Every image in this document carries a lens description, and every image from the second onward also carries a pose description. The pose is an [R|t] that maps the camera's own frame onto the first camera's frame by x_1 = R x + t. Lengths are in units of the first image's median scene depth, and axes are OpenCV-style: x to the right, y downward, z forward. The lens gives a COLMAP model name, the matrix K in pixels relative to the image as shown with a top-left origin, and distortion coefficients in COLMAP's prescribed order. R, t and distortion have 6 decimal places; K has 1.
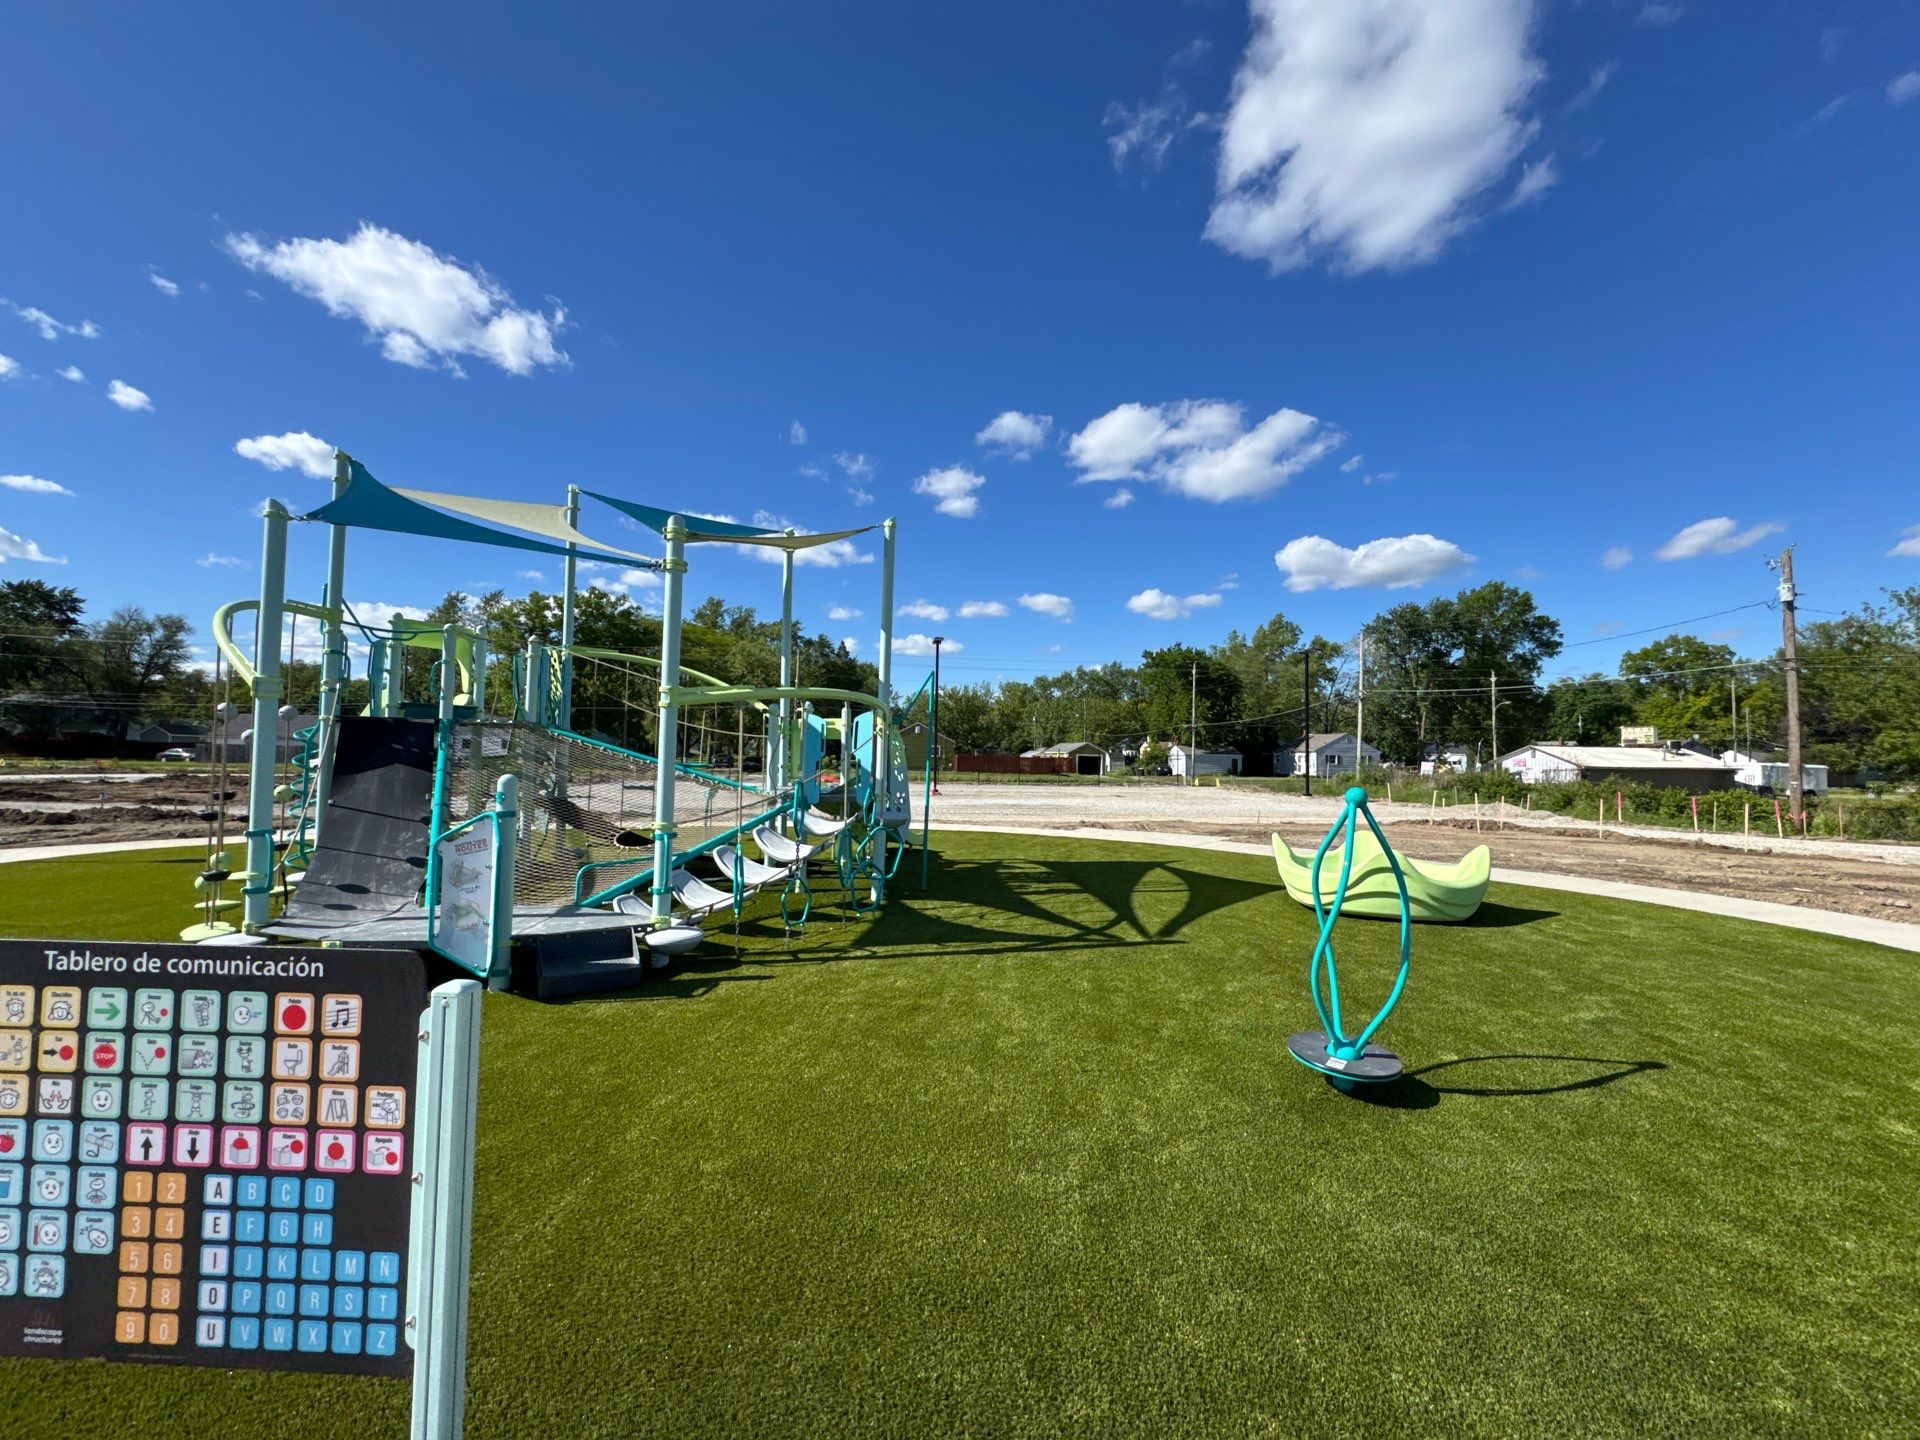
lens RADIAL K [[770.3, 0, 965.8], [0, 770.3, 716.3], [0, 0, 1]] dist [-0.007128, 0.002372]
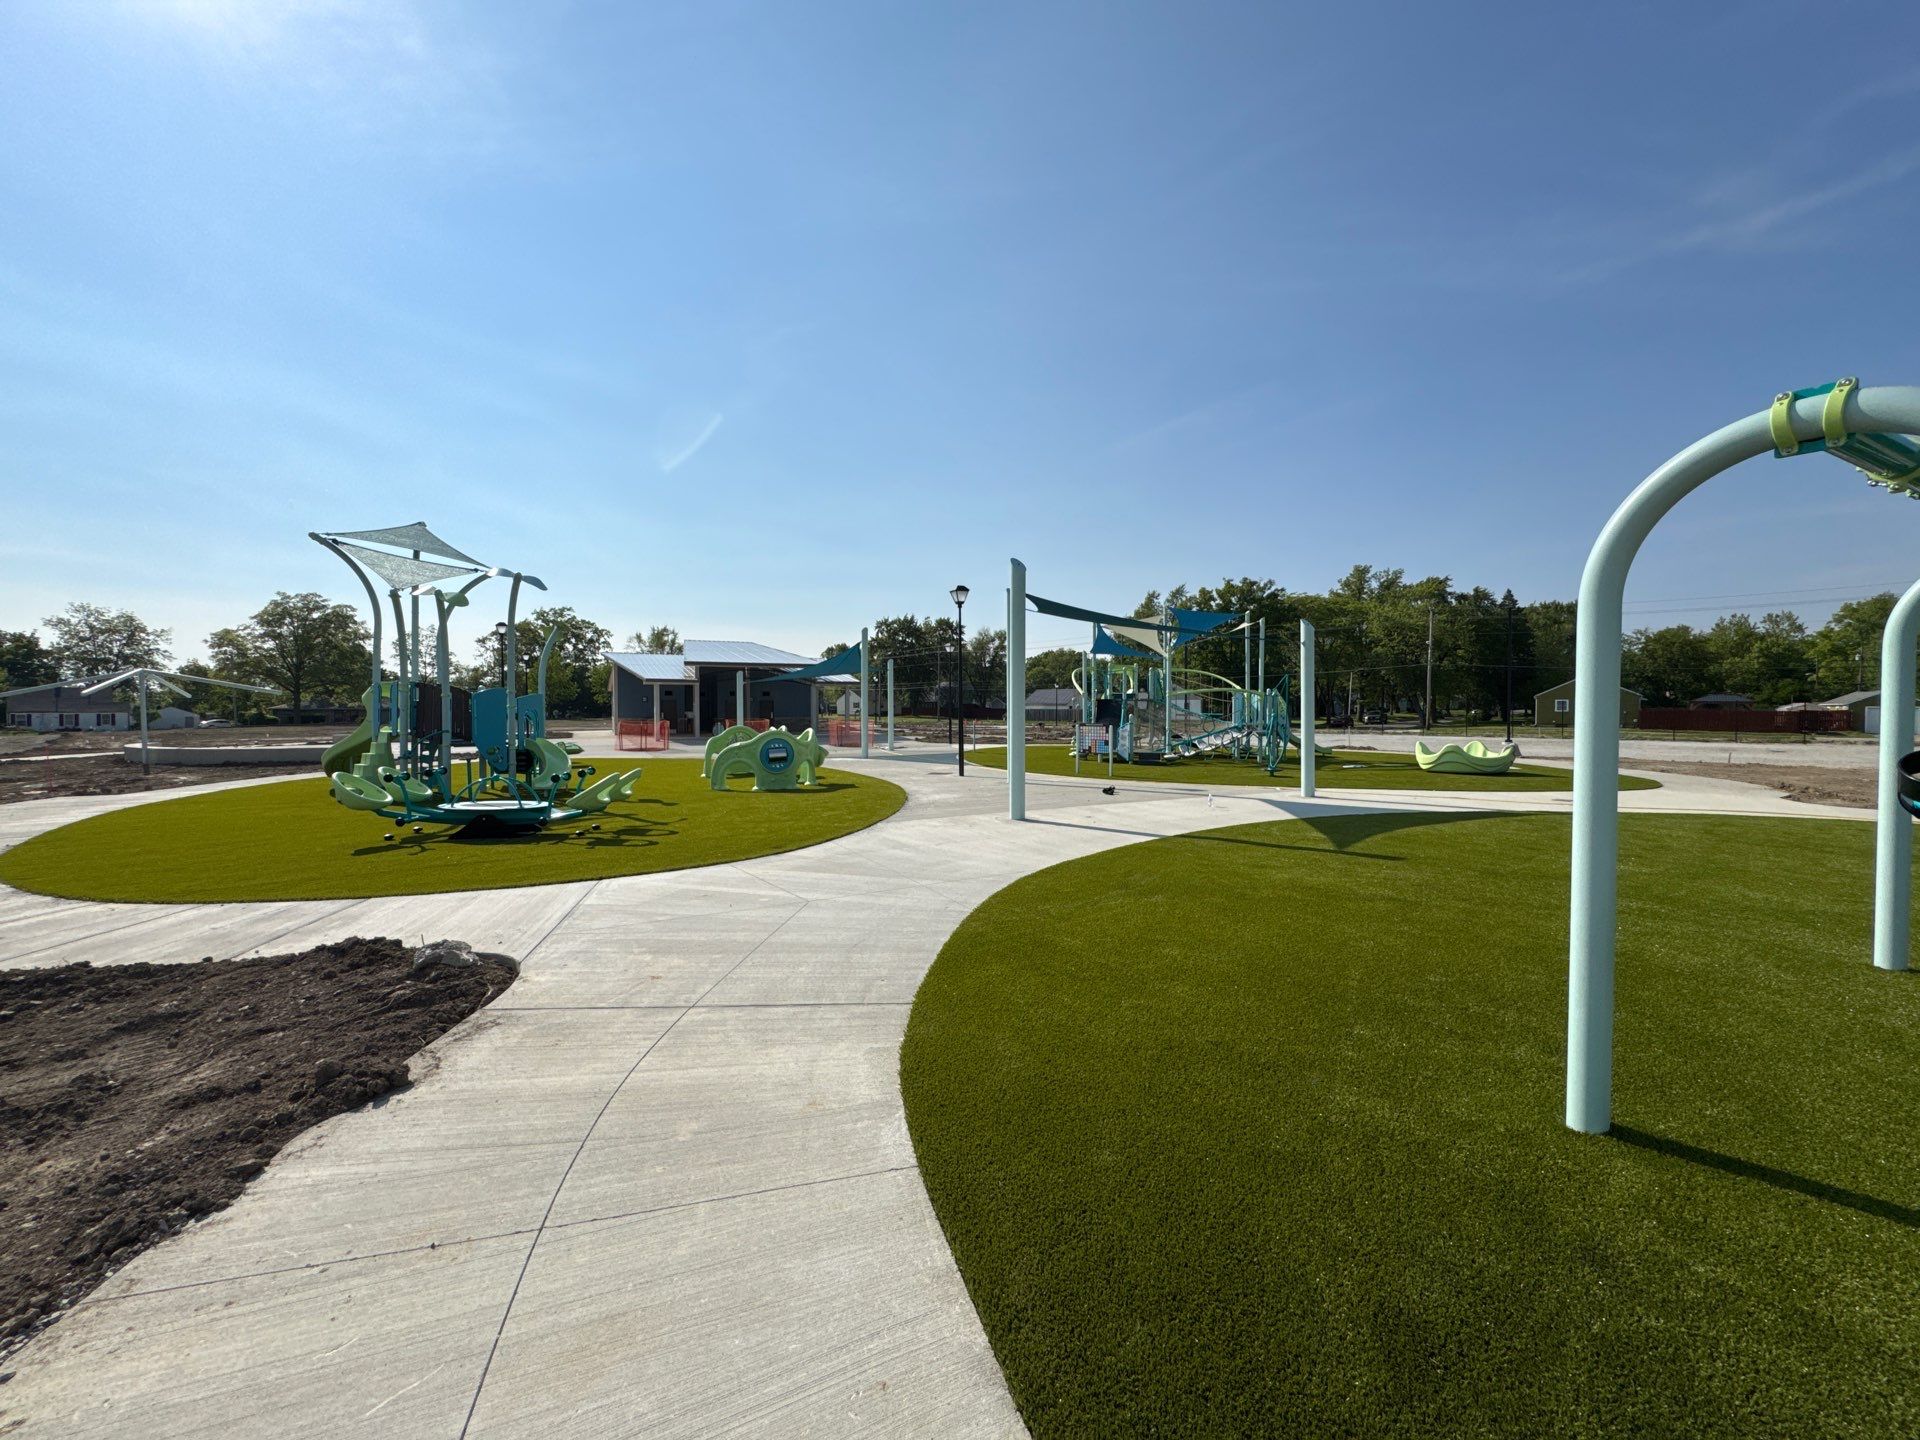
lens RADIAL K [[770.3, 0, 961.4], [0, 770.3, 714.1], [0, 0, 1]] dist [-0.007128, 0.002372]
pose [[0.665274, -0.009748, -0.746535, 0.119081], [0.046264, 0.998531, 0.028189, -0.005496], [0.745164, -0.053292, 0.664748, -0.153817]]
